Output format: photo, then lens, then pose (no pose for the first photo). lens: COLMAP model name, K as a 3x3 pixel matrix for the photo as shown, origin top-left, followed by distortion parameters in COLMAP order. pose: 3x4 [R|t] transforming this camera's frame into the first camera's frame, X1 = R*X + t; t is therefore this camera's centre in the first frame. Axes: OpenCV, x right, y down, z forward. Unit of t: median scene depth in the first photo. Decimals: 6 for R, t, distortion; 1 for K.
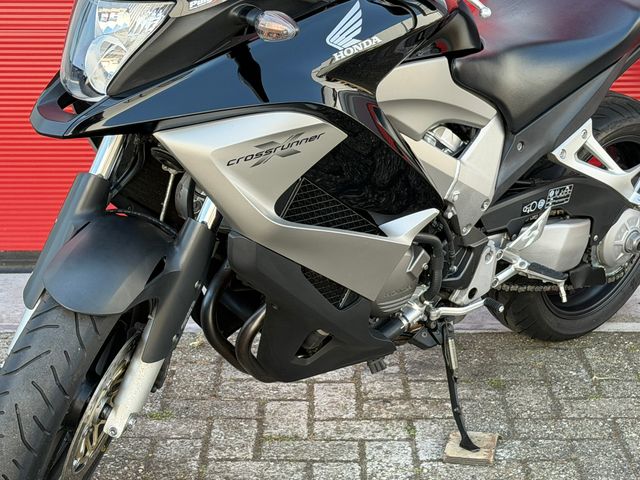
lens RADIAL K [[1495.5, 0, 319.4], [0, 1495.5, 242.1], [0, 0, 1]] dist [0.135418, 0.000000]
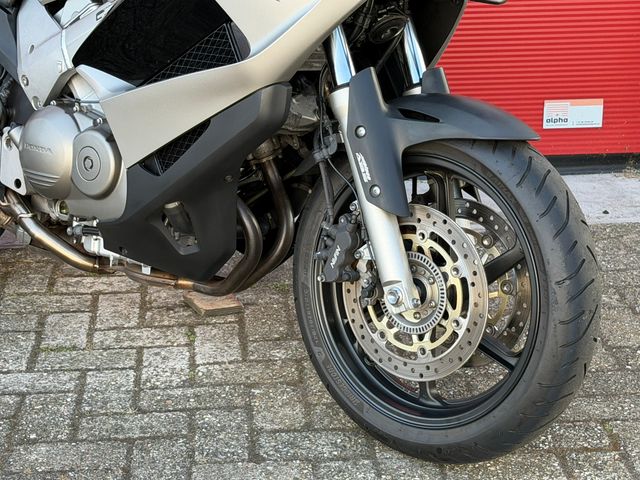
lens RADIAL K [[1390.6, 0, 328.2], [0, 1390.6, 255.3], [0, 0, 1]] dist [0.144406, 0.000000]
pose [[0.994661, -0.033173, 0.097722, 0.066000], [0.027795, 0.998050, 0.055896, 0.023029], [-0.099386, -0.052882, 0.993643, 0.068923]]
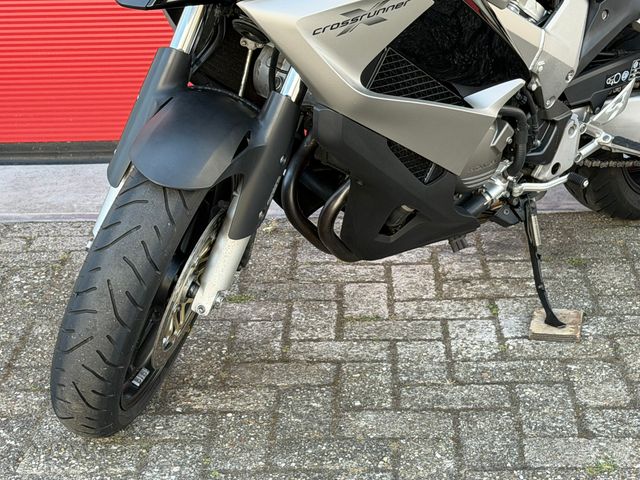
lens RADIAL K [[1495.5, 0, 316.3], [0, 1495.5, 240.3], [0, 0, 1]] dist [0.135418, 0.000000]
pose [[0.999394, -0.018170, -0.029701, -0.026522], [0.019972, 0.997904, 0.061552, 0.018048], [0.028520, -0.062108, 0.997662, 0.014672]]
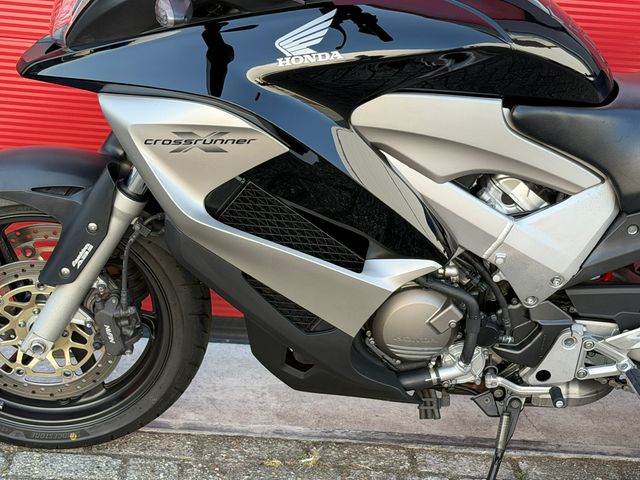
lens RADIAL K [[1342.0, 0, 323.3], [0, 1342.0, 240.2], [0, 0, 1]] dist [0.133454, 0.000000]
pose [[0.767968, 0.294781, -0.568620, 0.439975], [-0.274580, 0.953598, 0.123518, -0.106182], [0.578645, 0.061274, 0.813274, 0.289093]]
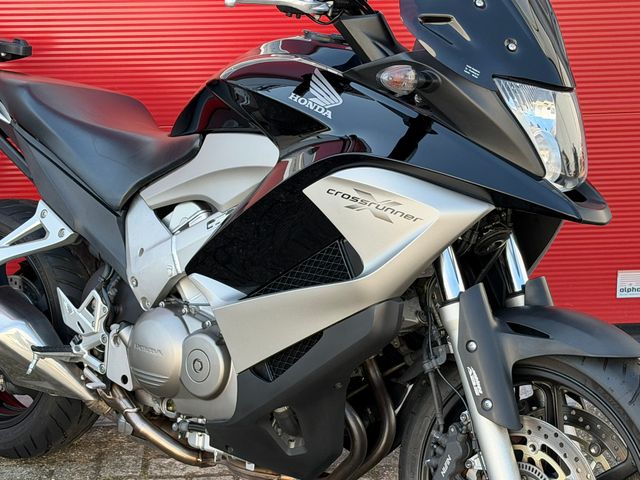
lens RADIAL K [[1390.6, 0, 327.7], [0, 1390.6, 259.9], [0, 0, 1]] dist [0.144406, 0.000000]
pose [[0.996266, -0.031331, 0.080446, 0.018118], [0.032853, 0.999304, -0.017658, -0.038251], [-0.079837, 0.020235, 0.996603, 0.049708]]
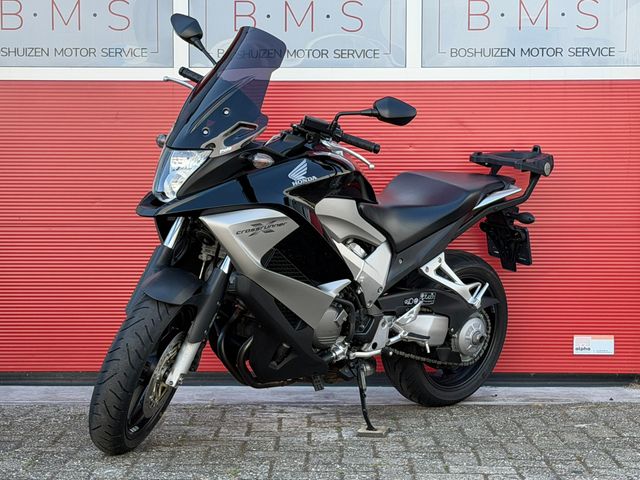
lens RADIAL K [[1495.5, 0, 317.3], [0, 1495.5, 244.9], [0, 0, 1]] dist [0.135418, 0.000000]
pose [[0.999933, 0.008311, 0.008096, 0.022333], [-0.006037, 0.968567, -0.248678, 0.359149], [-0.009908, 0.248612, 0.968552, -0.709027]]
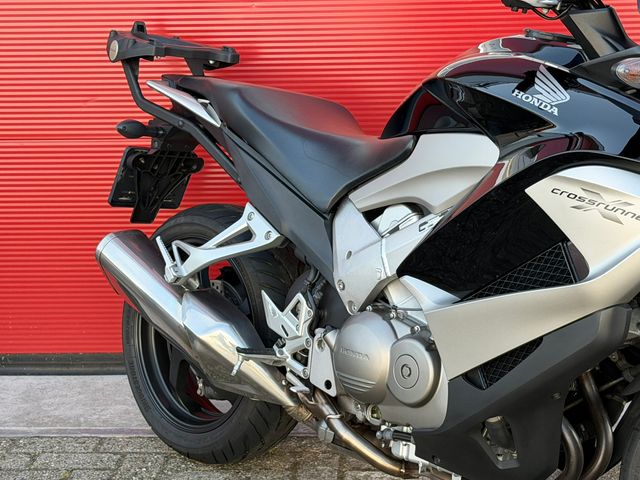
lens RADIAL K [[1390.6, 0, 320.5], [0, 1390.6, 244.7], [0, 0, 1]] dist [0.144406, 0.000000]
pose [[0.999158, -0.004452, -0.040789, -0.012445], [0.002129, 0.998382, -0.056829, -0.018802], [0.040976, 0.056694, 0.997550, 0.074608]]
